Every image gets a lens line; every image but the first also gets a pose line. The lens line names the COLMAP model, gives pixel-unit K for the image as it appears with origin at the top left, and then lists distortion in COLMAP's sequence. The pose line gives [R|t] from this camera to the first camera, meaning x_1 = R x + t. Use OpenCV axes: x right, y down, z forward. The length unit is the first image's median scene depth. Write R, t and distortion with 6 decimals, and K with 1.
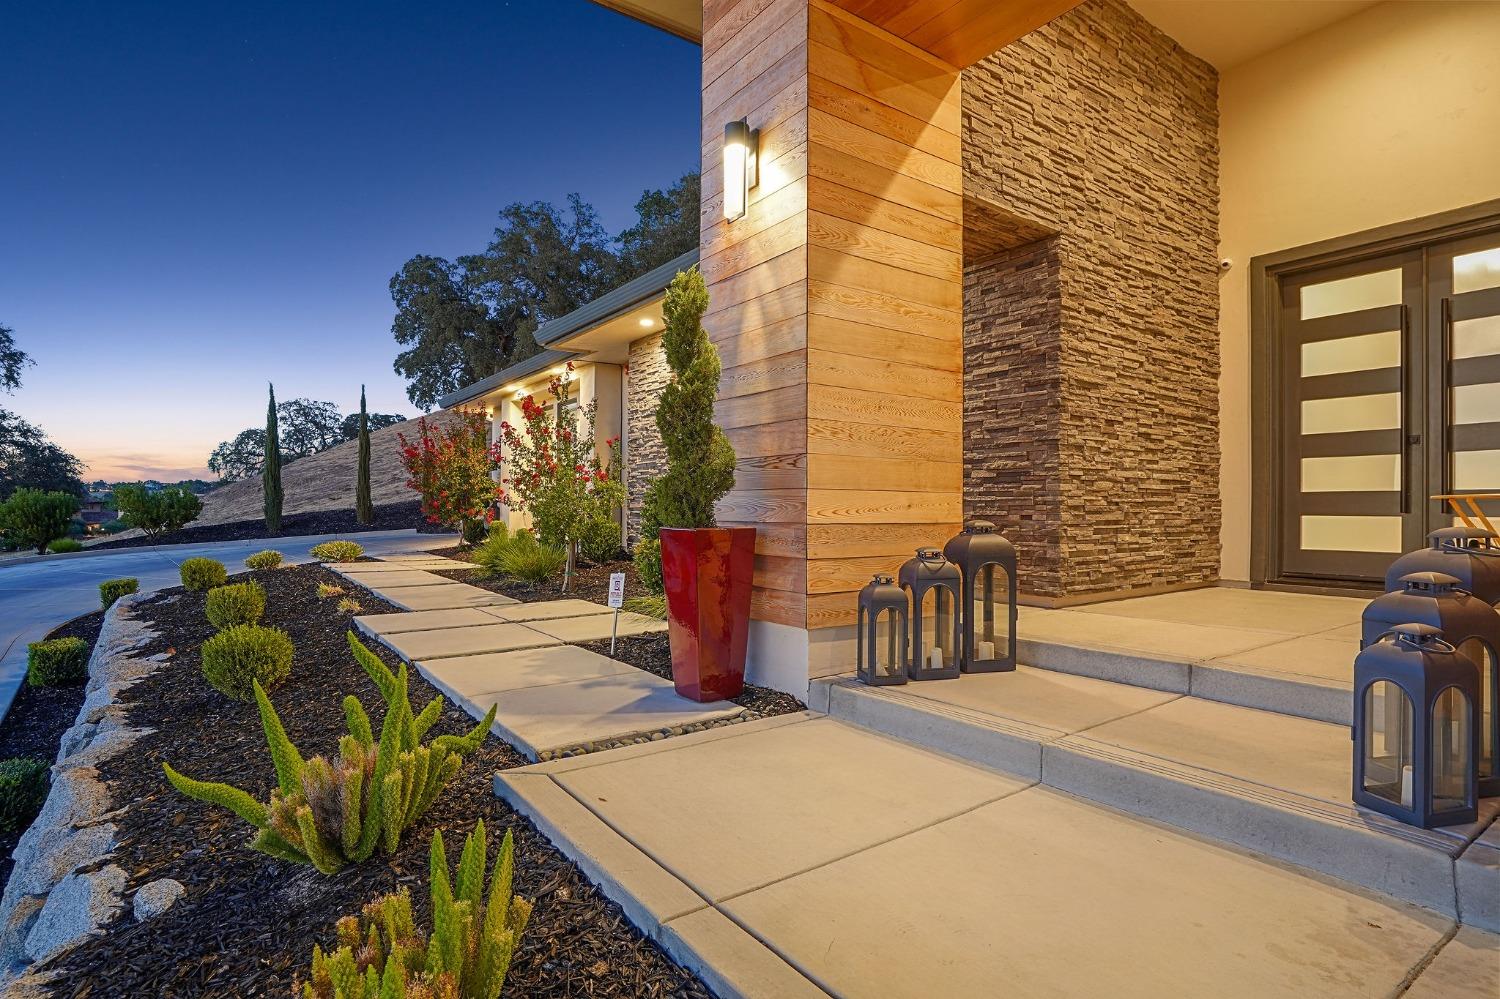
lens RADIAL K [[790.4, 0, 748.4], [0, 790.4, 534.5], [0, 0, 1]] dist [-0.054382, 0.034464]
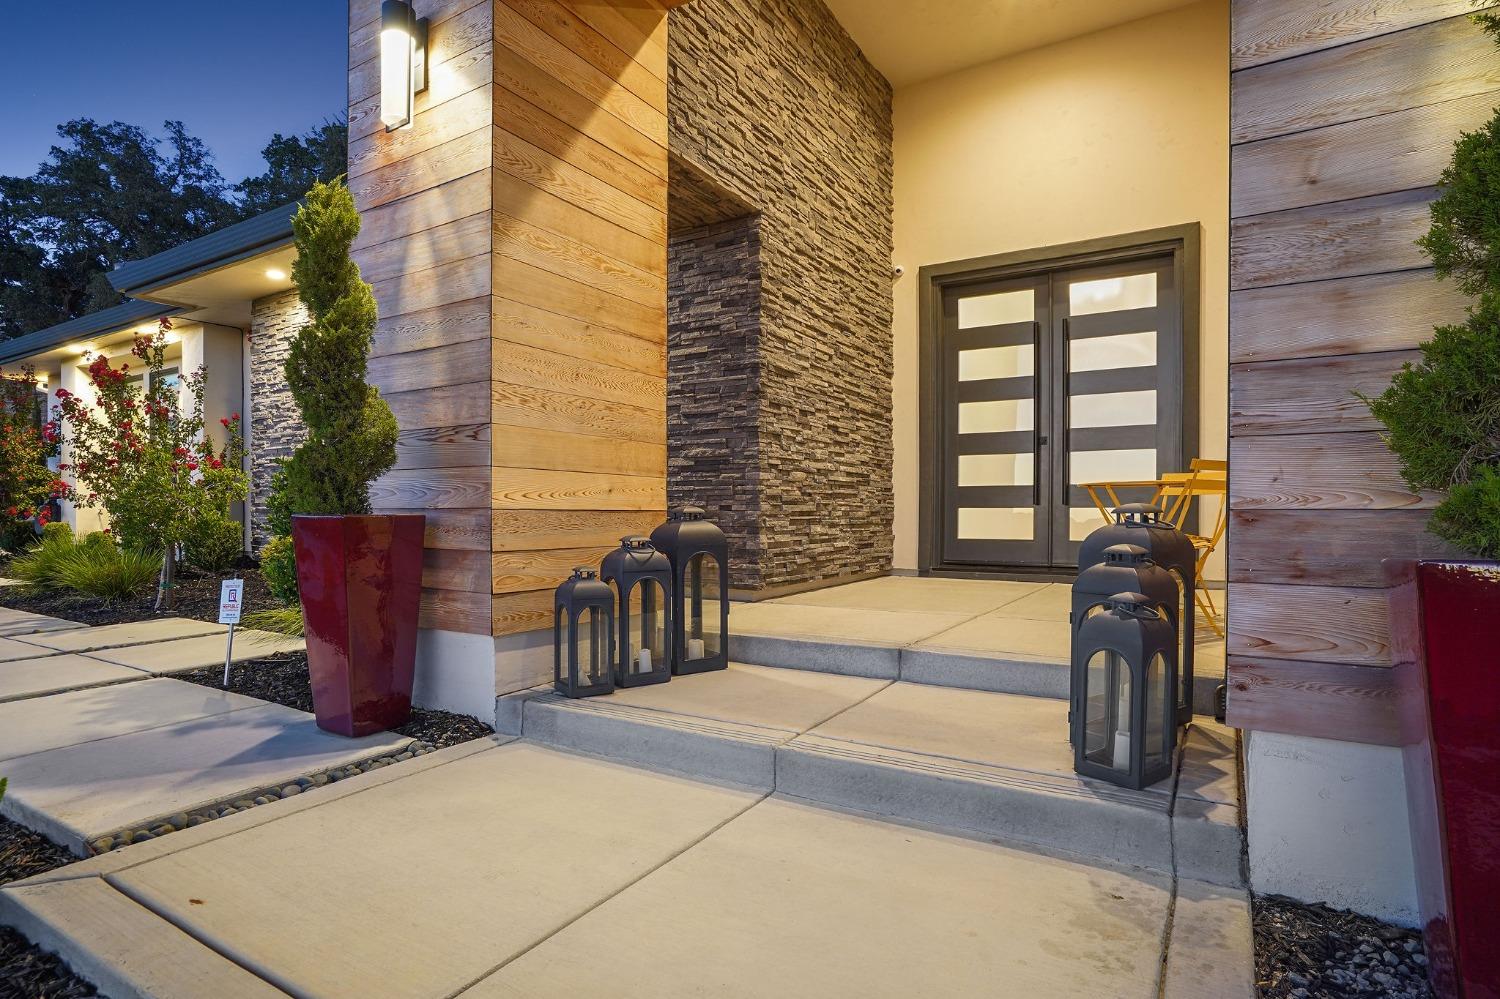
lens RADIAL K [[790.4, 0, 748.4], [0, 790.4, 534.5], [0, 0, 1]] dist [-0.054382, 0.034464]
pose [[0.916727, -0.010065, 0.399387, -0.006729], [0.012710, 0.999911, -0.003976, 0.016343], [-0.399312, 0.008722, 0.916774, 0.113127]]
